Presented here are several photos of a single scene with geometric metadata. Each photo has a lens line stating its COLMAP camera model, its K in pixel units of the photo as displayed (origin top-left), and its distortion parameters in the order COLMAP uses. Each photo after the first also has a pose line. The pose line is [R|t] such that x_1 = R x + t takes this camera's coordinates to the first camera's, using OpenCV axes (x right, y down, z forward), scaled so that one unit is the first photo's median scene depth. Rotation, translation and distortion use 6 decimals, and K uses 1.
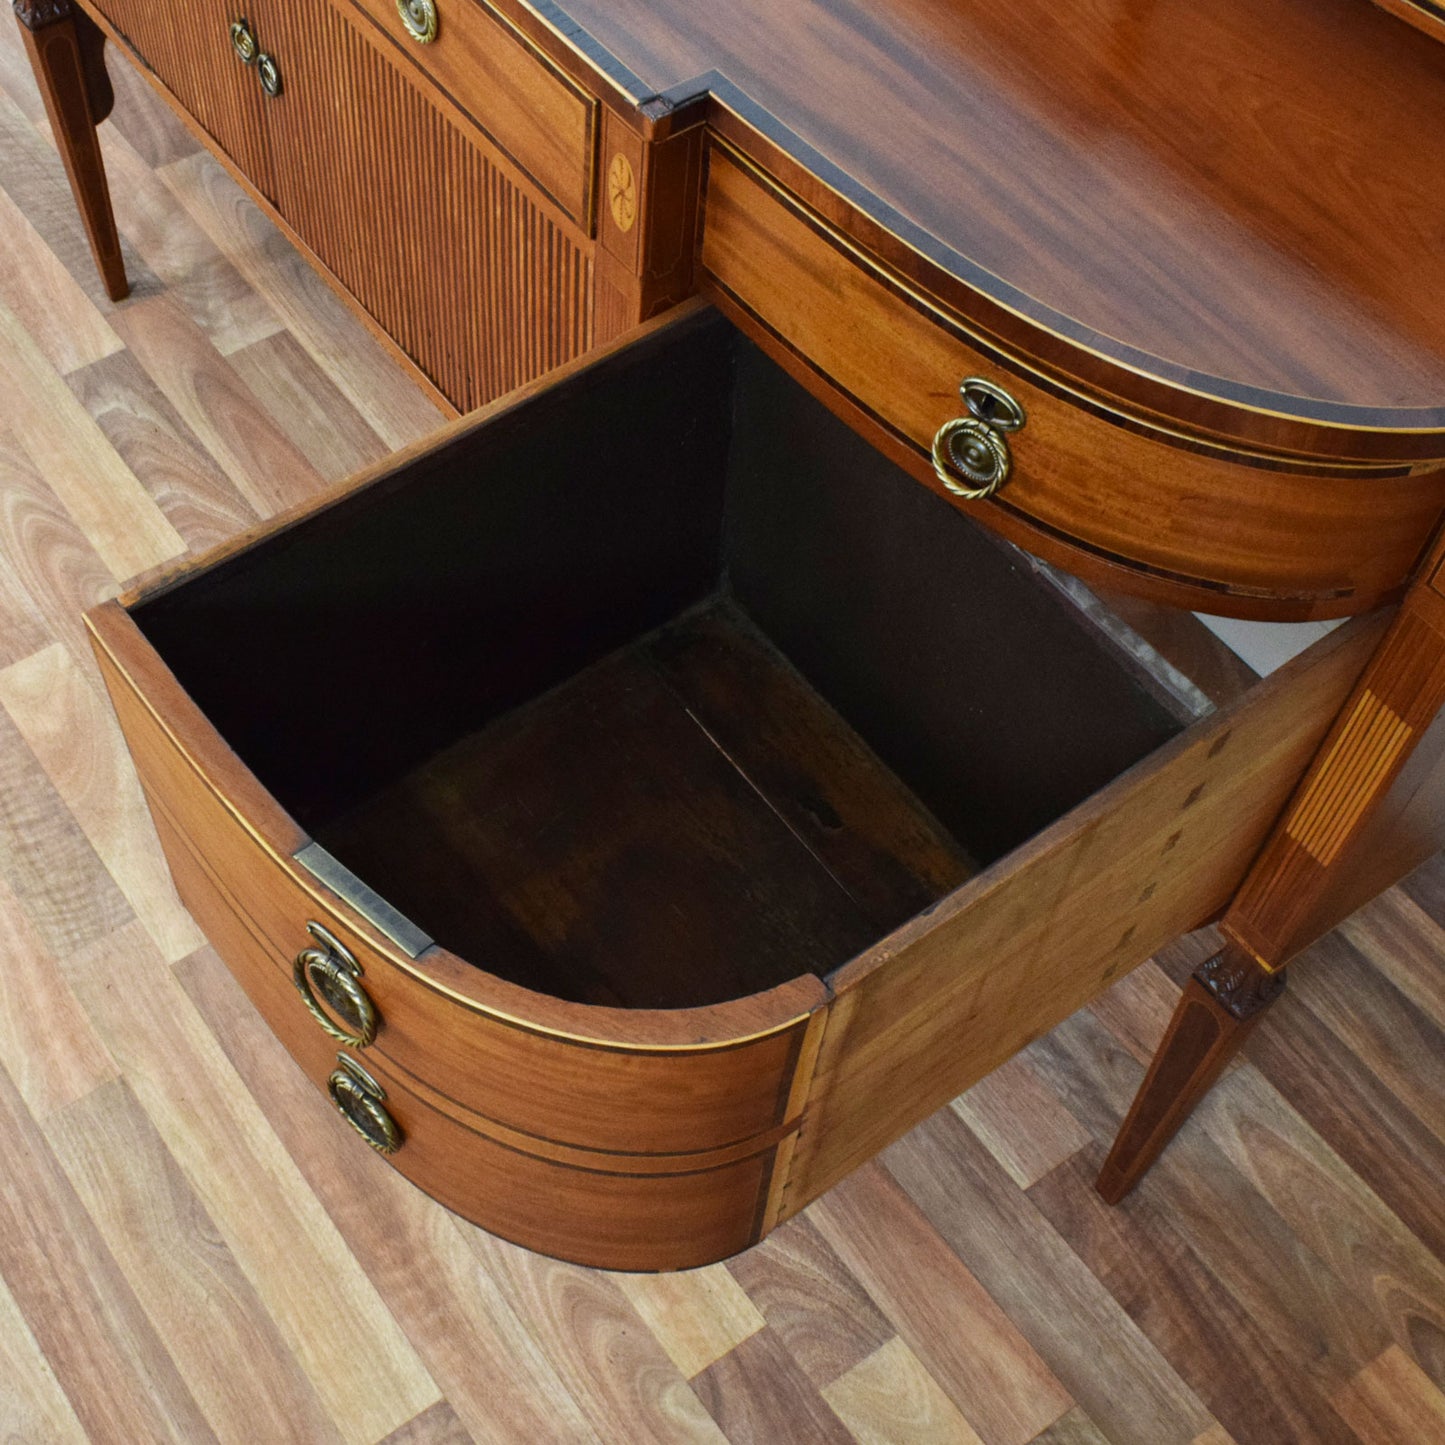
lens RADIAL K [[1973.2, 0, 590.1], [0, 1973.2, 718.7], [0, 0, 1]] dist [-0.019382, 0.000000]
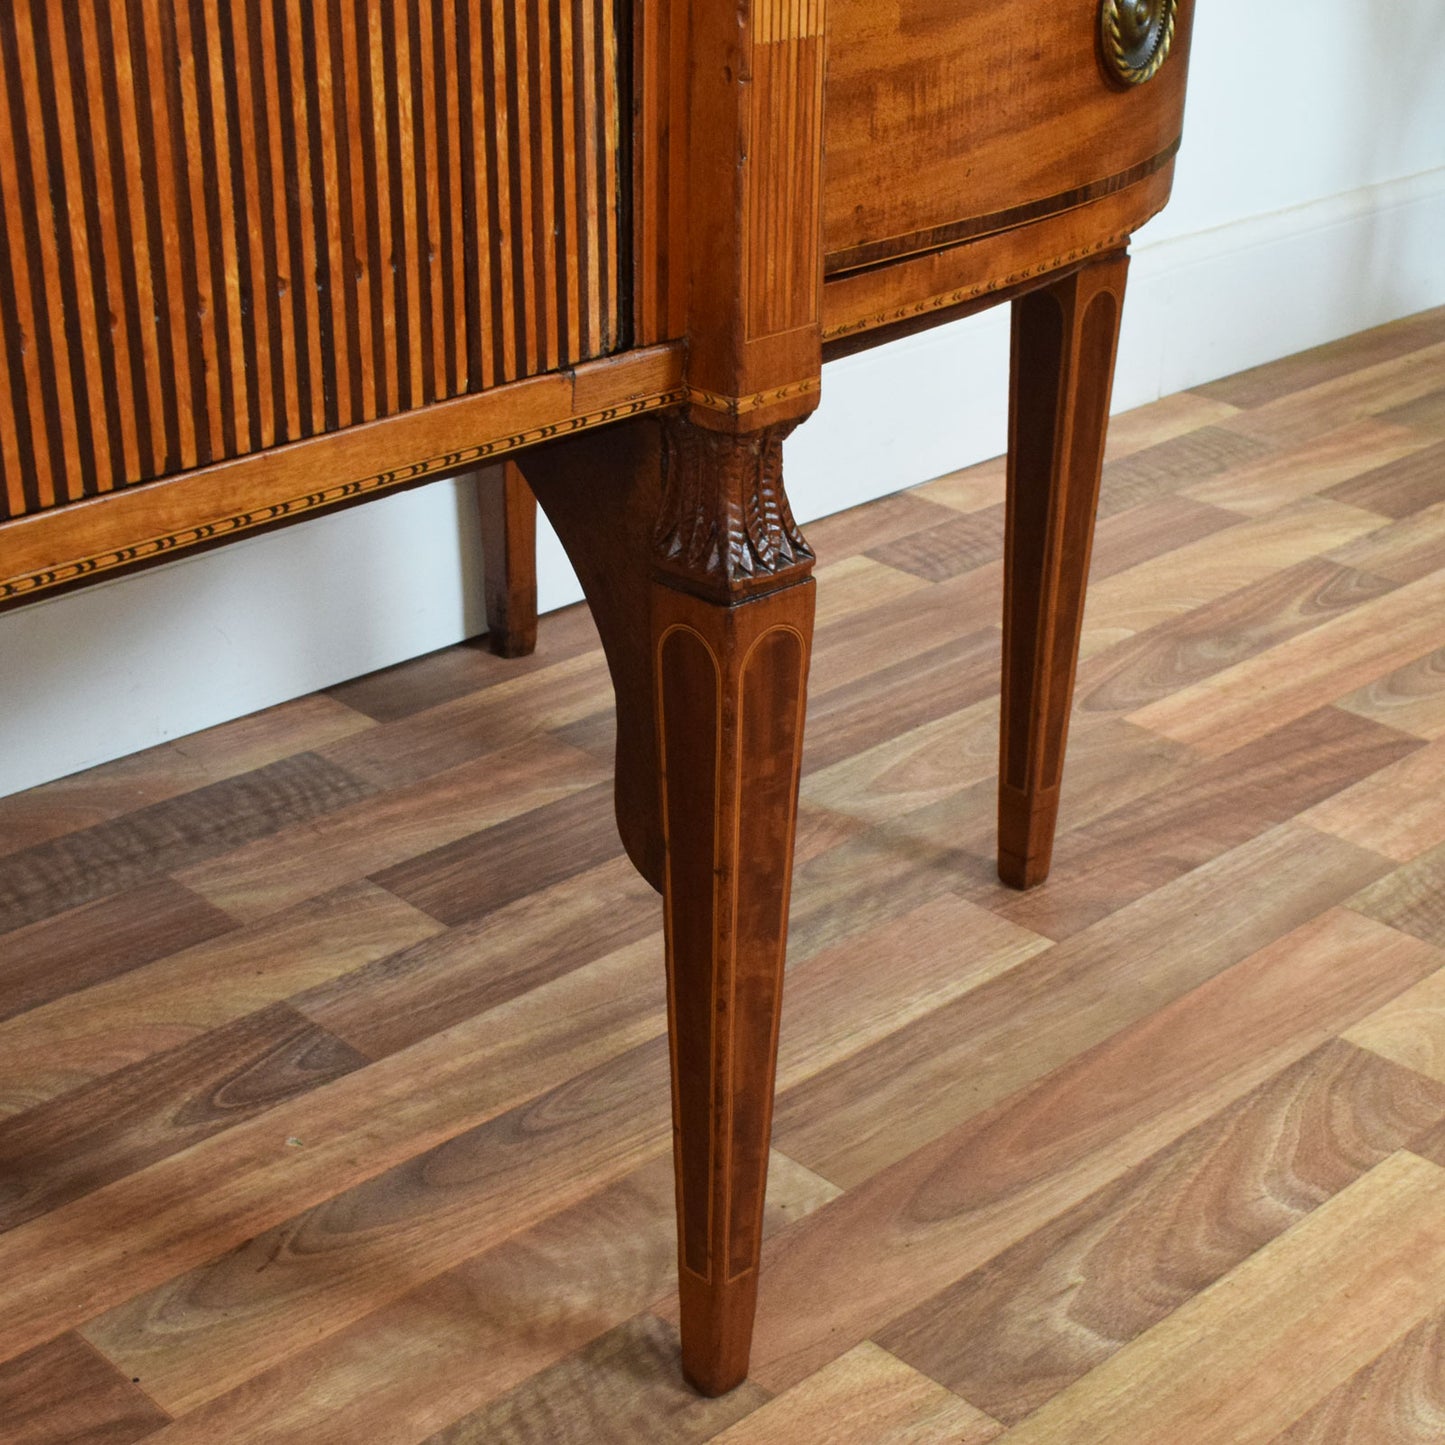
lens RADIAL K [[2558.0, 0, 714.3], [0, 2558.0, 779.2], [0, 0, 1]] dist [-0.032668, 0.000000]
pose [[-0.160425, -0.454099, 0.876389, -0.513914], [0.798894, 0.461712, 0.385474, -0.222048], [-0.579683, 0.761982, 0.288706, 0.794097]]
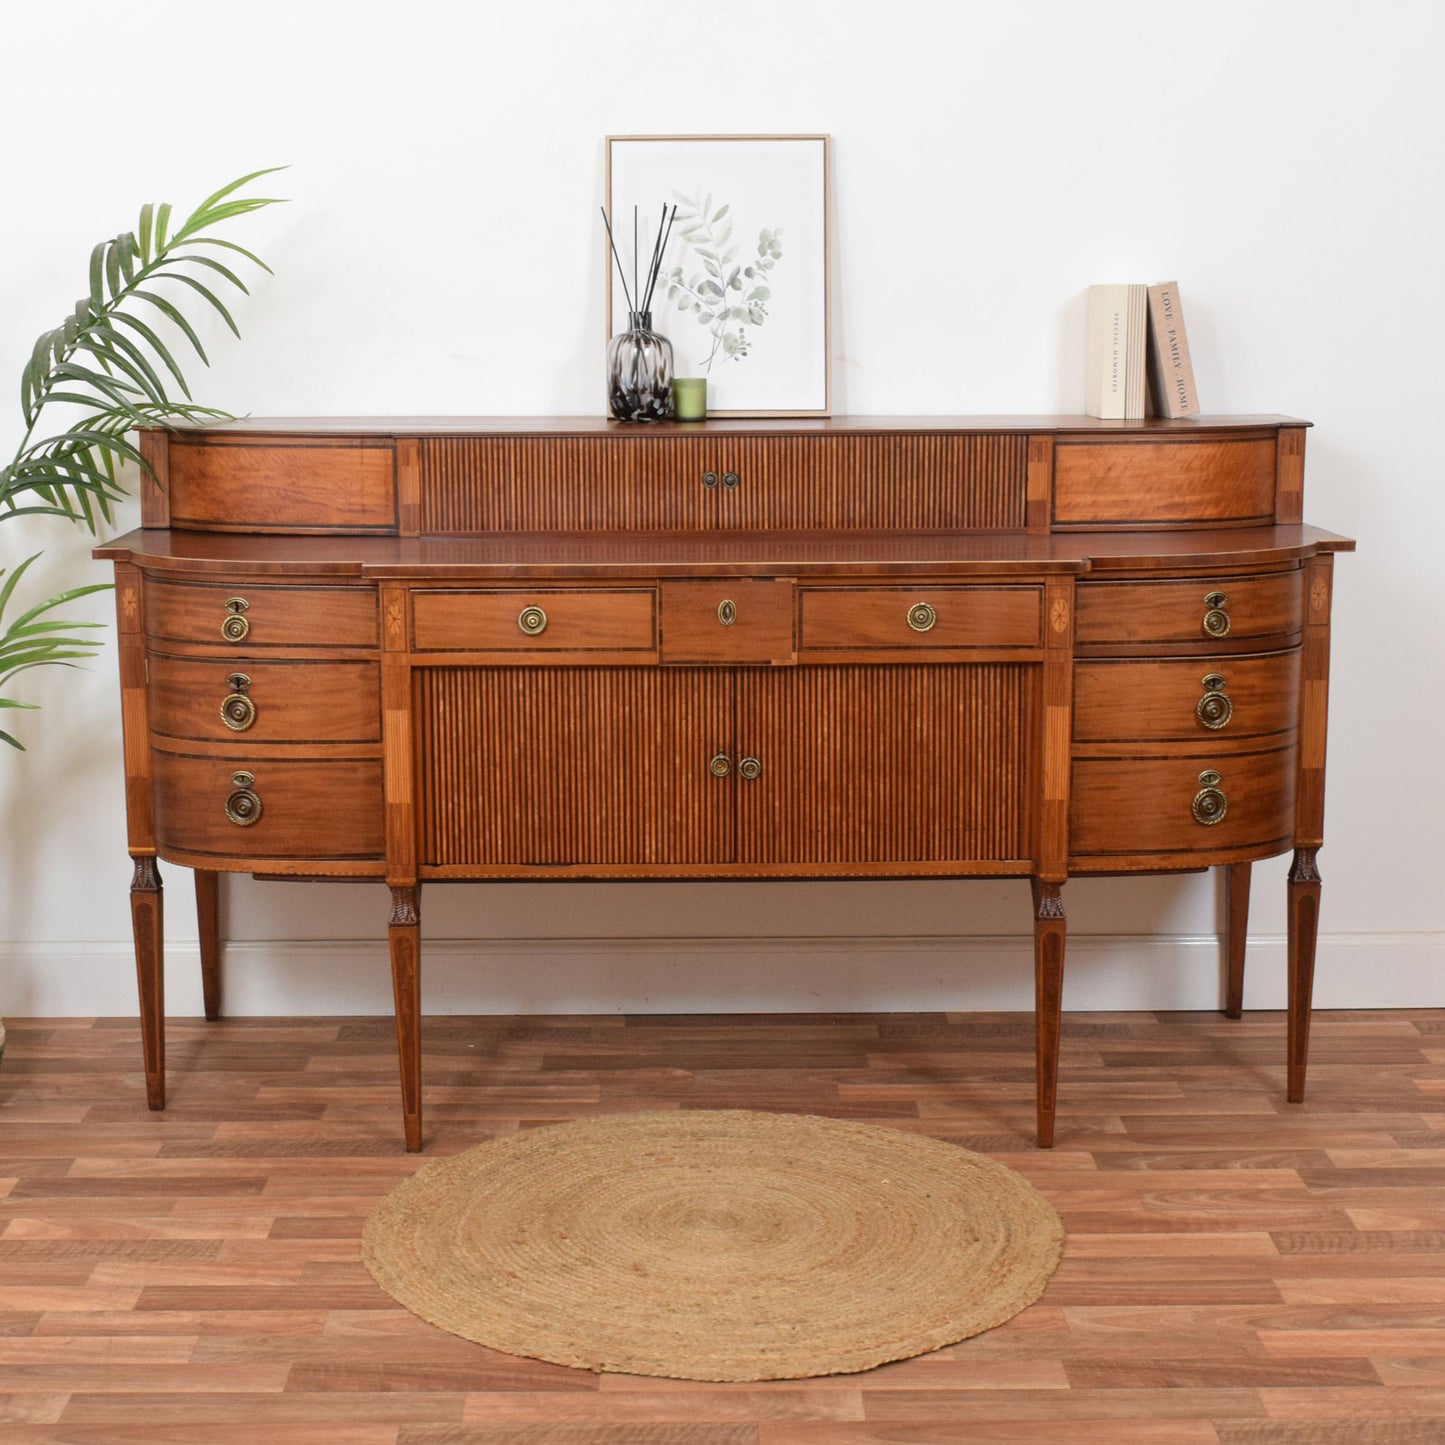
lens RADIAL K [[2481.9, 0, 707.9], [0, 2481.9, 728.6], [0, 0, 1]] dist [-0.029142, 0.000000]
pose [[0.561503, -0.173326, 0.809118, -2.068333], [0.683502, 0.648302, -0.335453, 0.440475], [-0.466410, 0.741392, 0.482492, -0.208219]]
